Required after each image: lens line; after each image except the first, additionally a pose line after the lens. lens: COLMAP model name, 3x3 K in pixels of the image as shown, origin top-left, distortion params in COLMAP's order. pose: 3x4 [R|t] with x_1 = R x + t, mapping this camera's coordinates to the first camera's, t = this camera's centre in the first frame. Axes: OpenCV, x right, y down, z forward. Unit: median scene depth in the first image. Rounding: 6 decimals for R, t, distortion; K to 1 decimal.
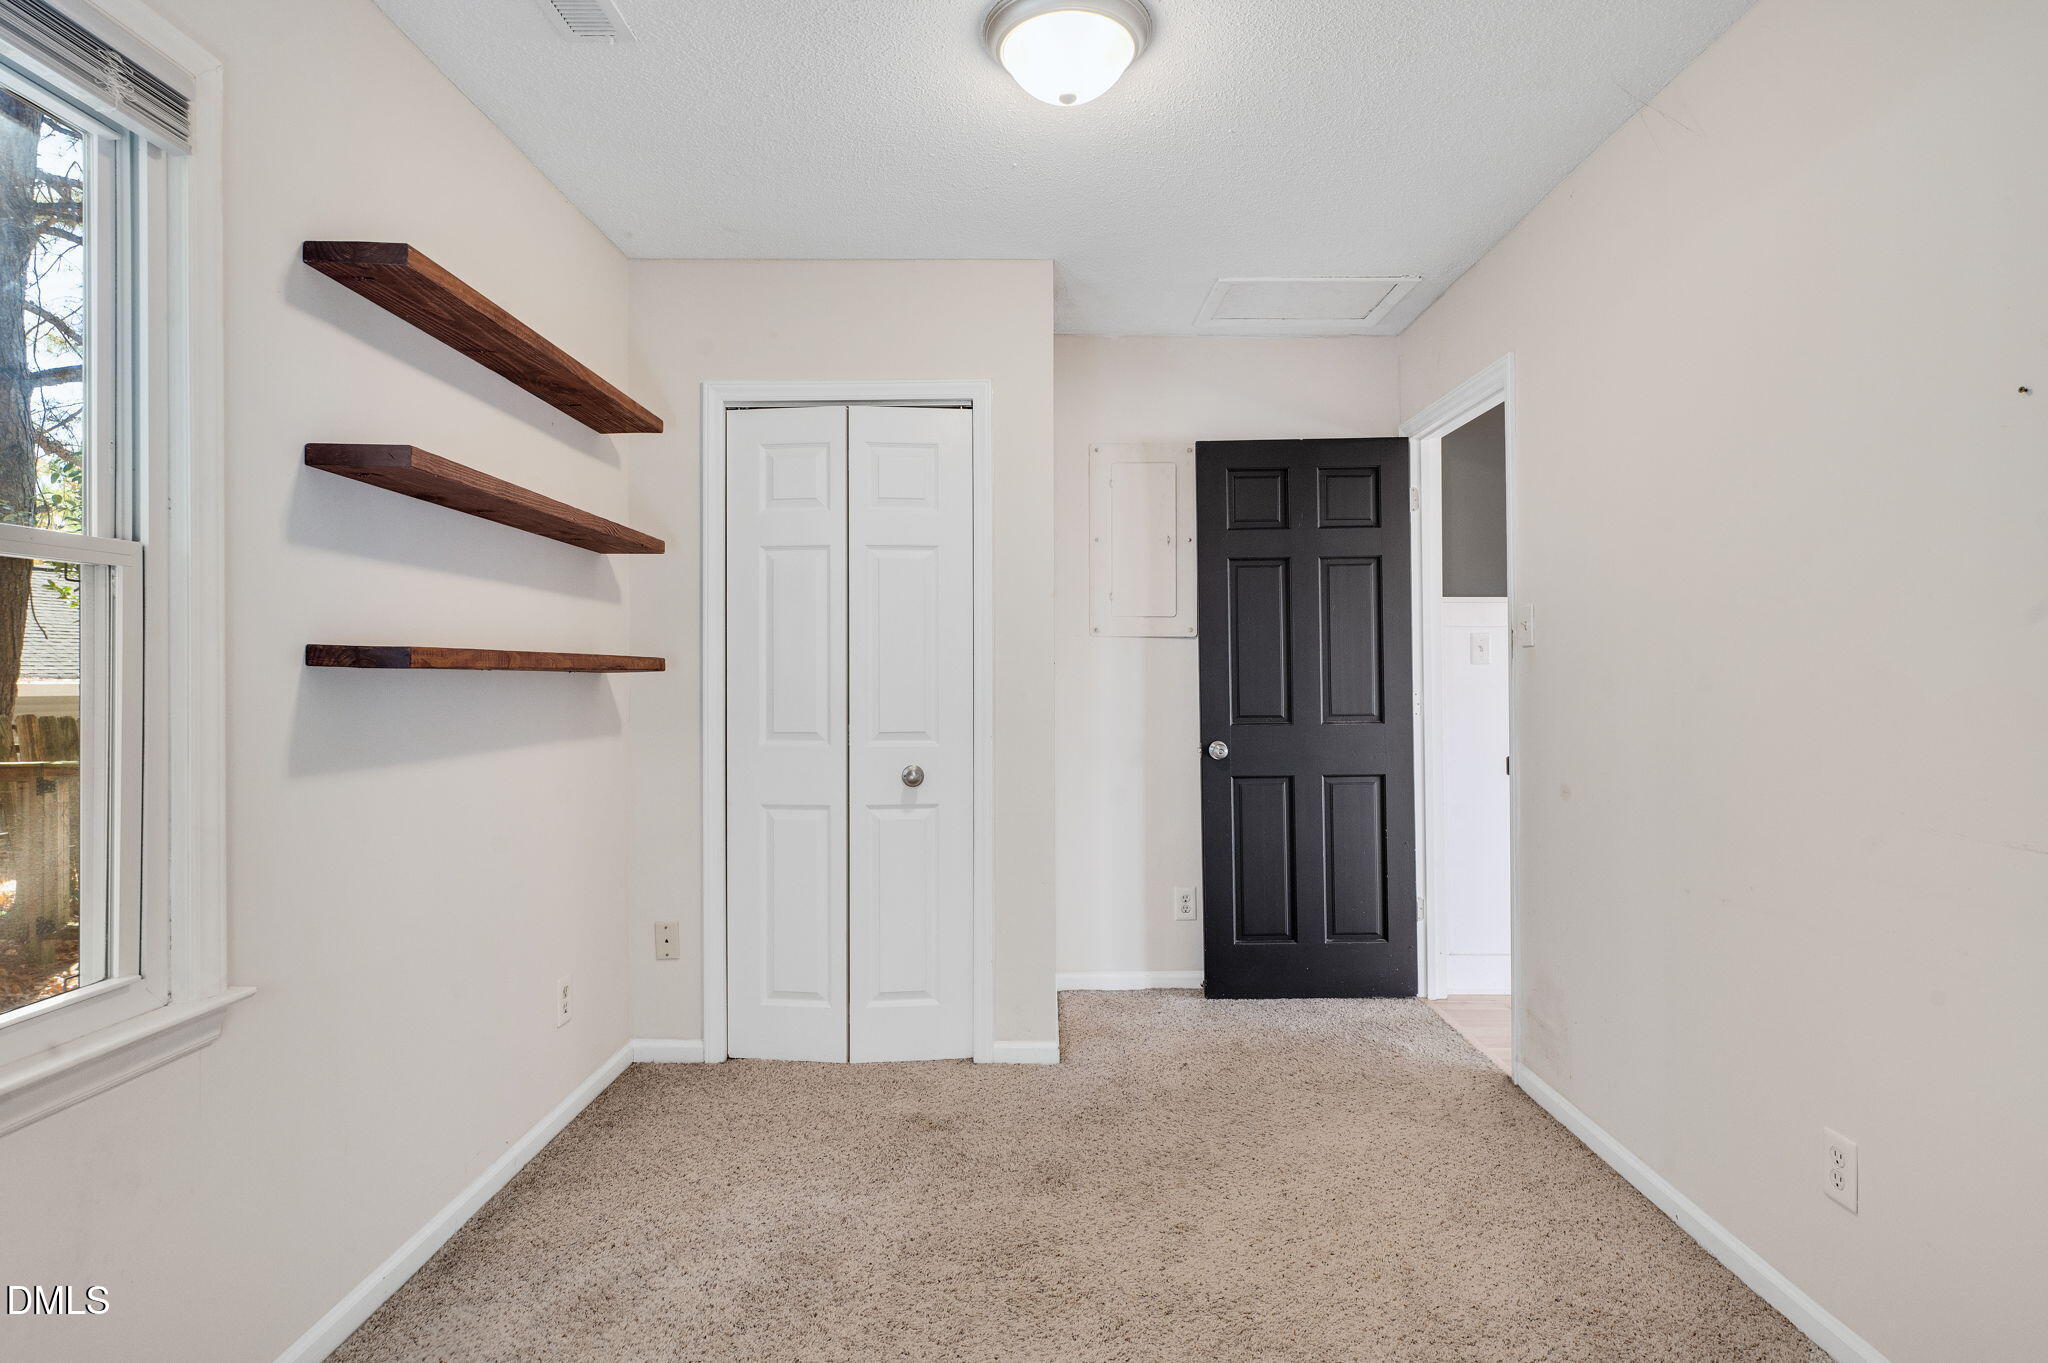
lens RADIAL K [[1045.7, 0, 1019.5], [0, 1045.7, 674.9], [0, 0, 1]] dist [-0.002365, 0.000315]
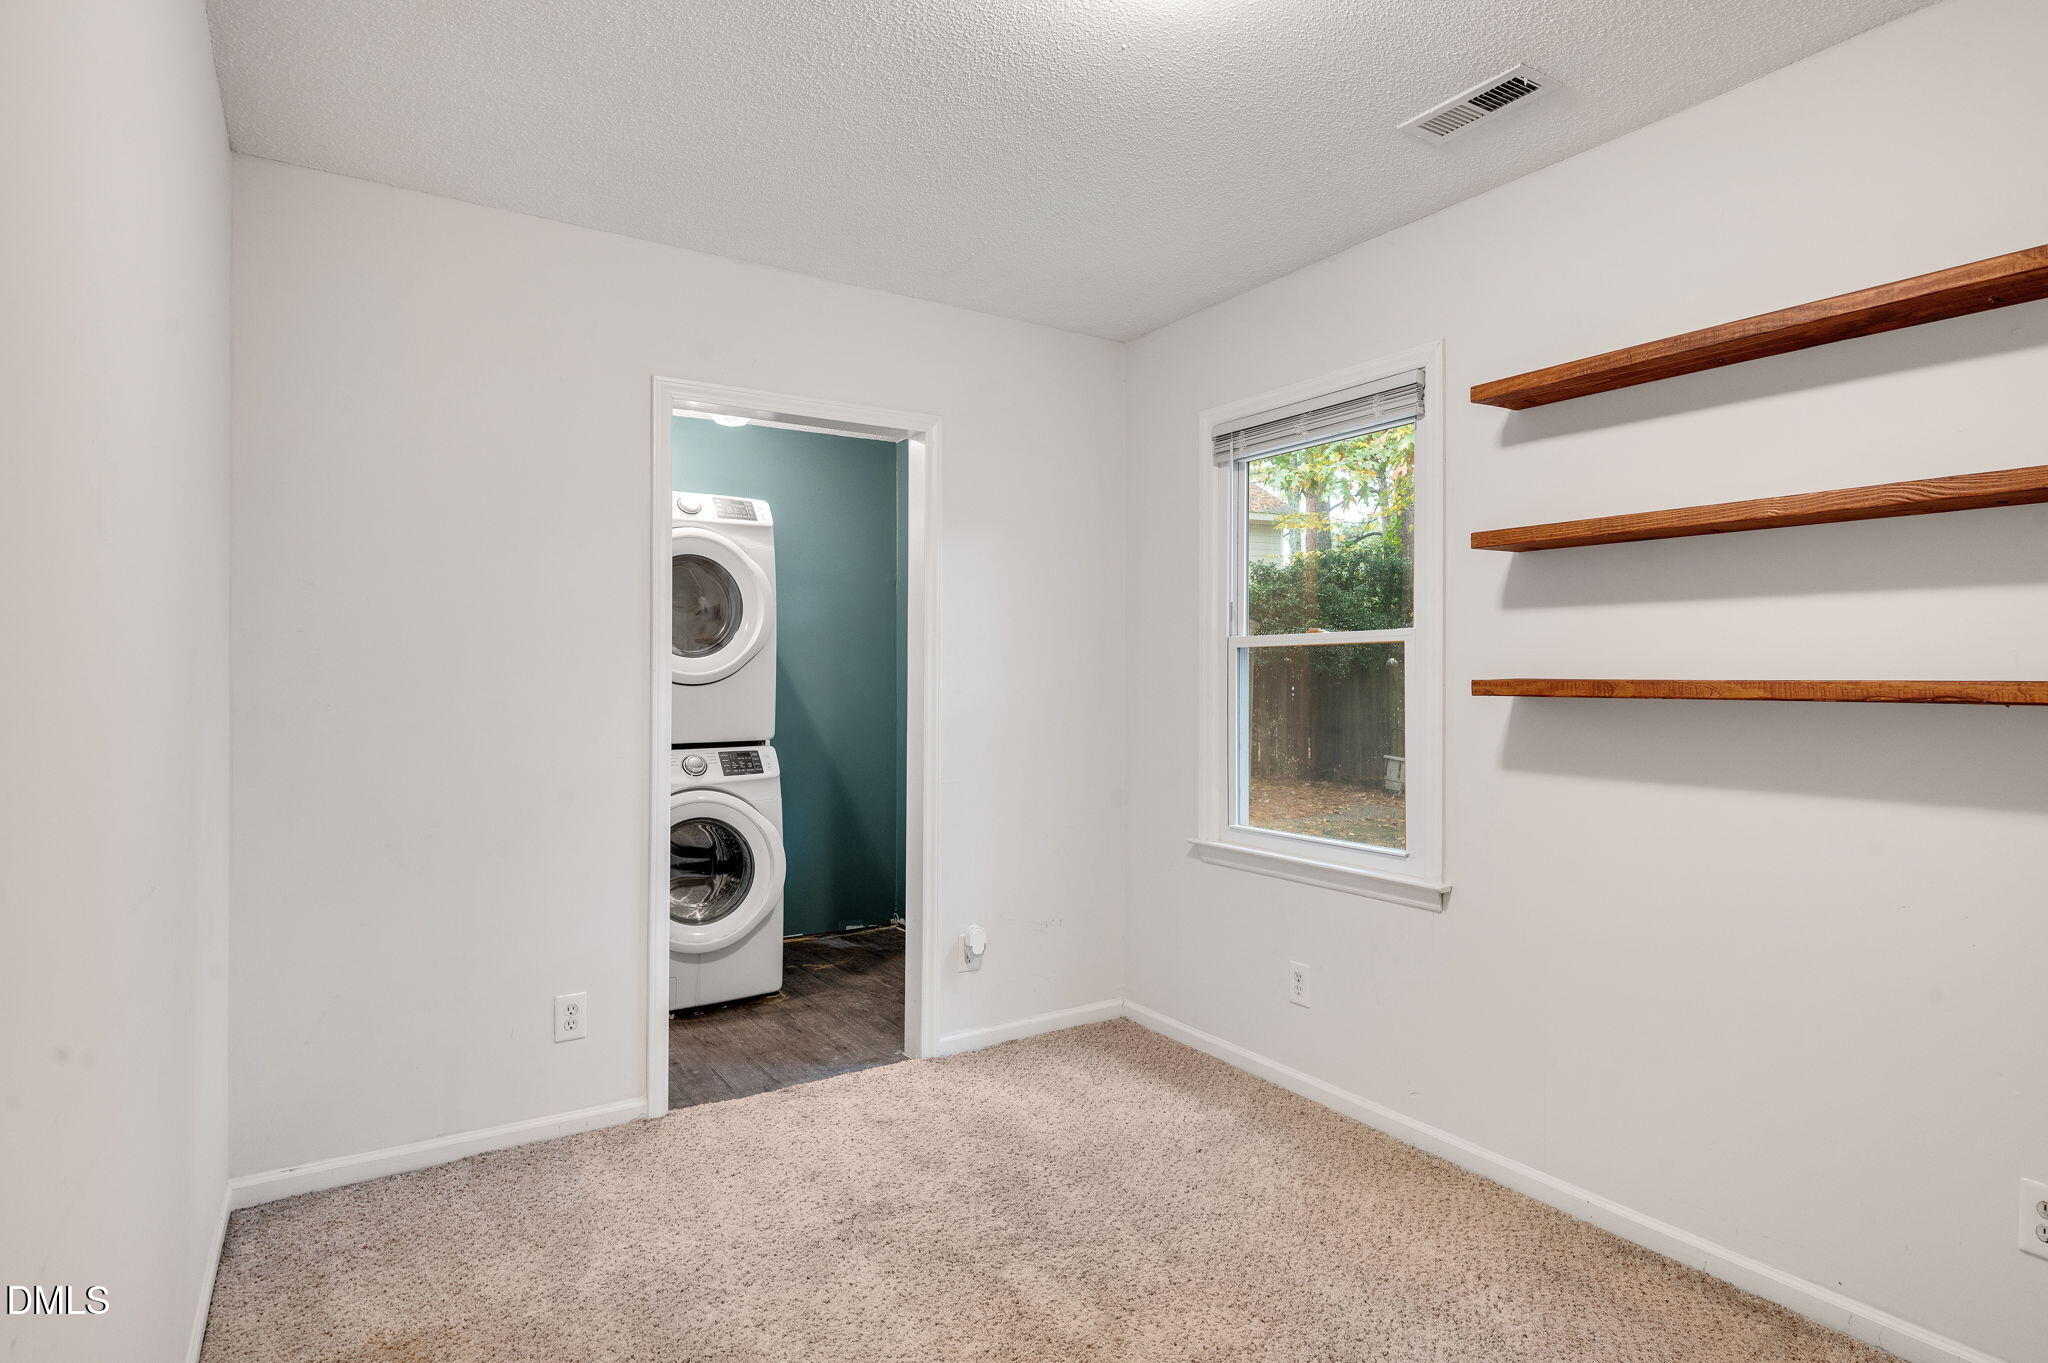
lens RADIAL K [[1045.7, 0, 1019.5], [0, 1045.7, 674.9], [0, 0, 1]] dist [-0.002365, 0.000315]
pose [[-0.828535, 0.001665, -0.559935, 0.568902], [0.005009, 0.999978, -0.004439, -0.026436], [0.559915, -0.006482, -0.828525, 1.510543]]
